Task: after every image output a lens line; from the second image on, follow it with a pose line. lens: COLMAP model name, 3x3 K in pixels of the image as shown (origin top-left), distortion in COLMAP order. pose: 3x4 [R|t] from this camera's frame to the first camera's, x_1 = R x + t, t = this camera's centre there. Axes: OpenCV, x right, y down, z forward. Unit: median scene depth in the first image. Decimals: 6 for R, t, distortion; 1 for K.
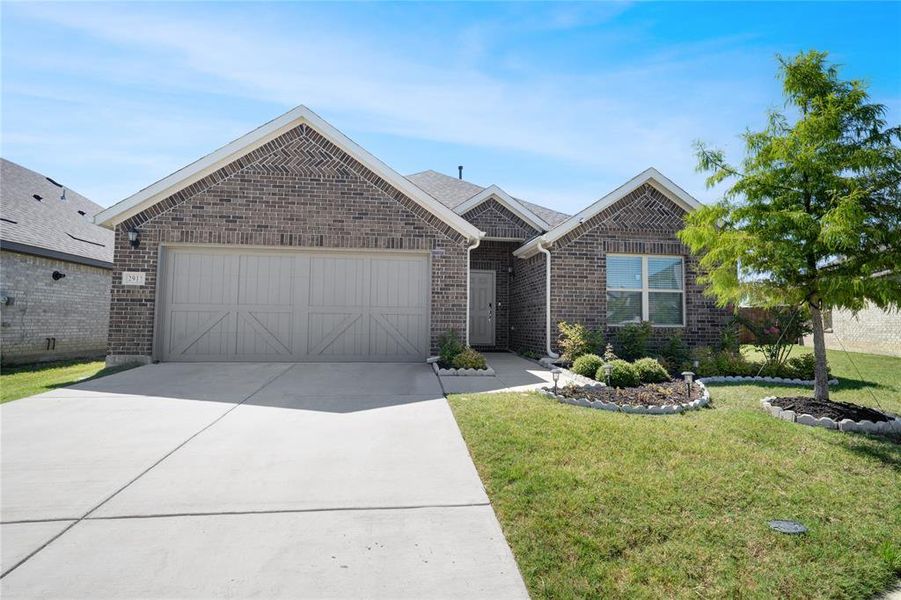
lens RADIAL K [[473.5, 0, 464.9], [0, 473.5, 292.0], [0, 0, 1]] dist [-0.002945, -0.000622]
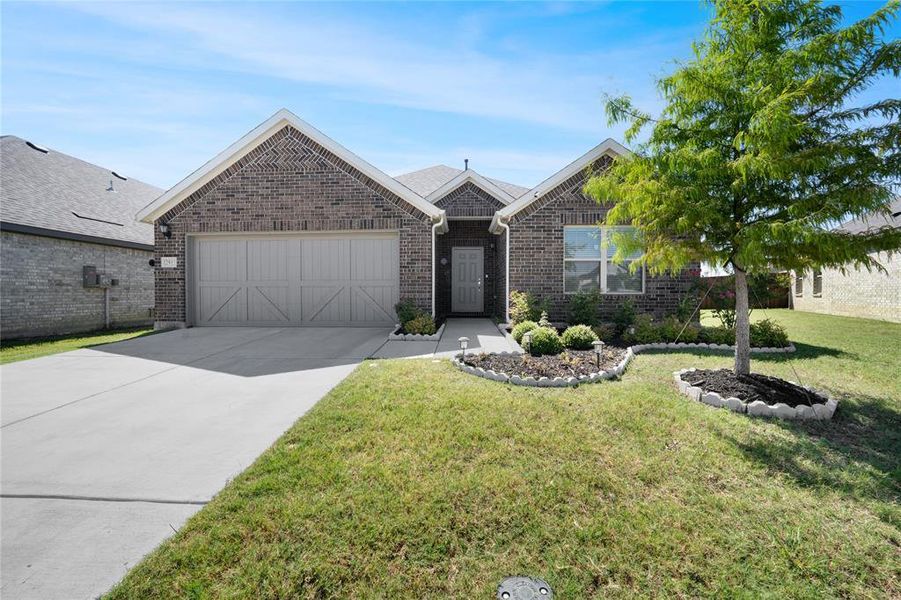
lens RADIAL K [[364.2, 0, 450.5], [0, 364.2, 300.0], [0, 0, 1]] dist [-0.025692, 0.000076]
pose [[0.984420, -0.011025, -0.175489, 0.212158], [0.025744, 0.996315, 0.081818, 0.013109], [0.173940, -0.085061, 0.981076, 0.165050]]
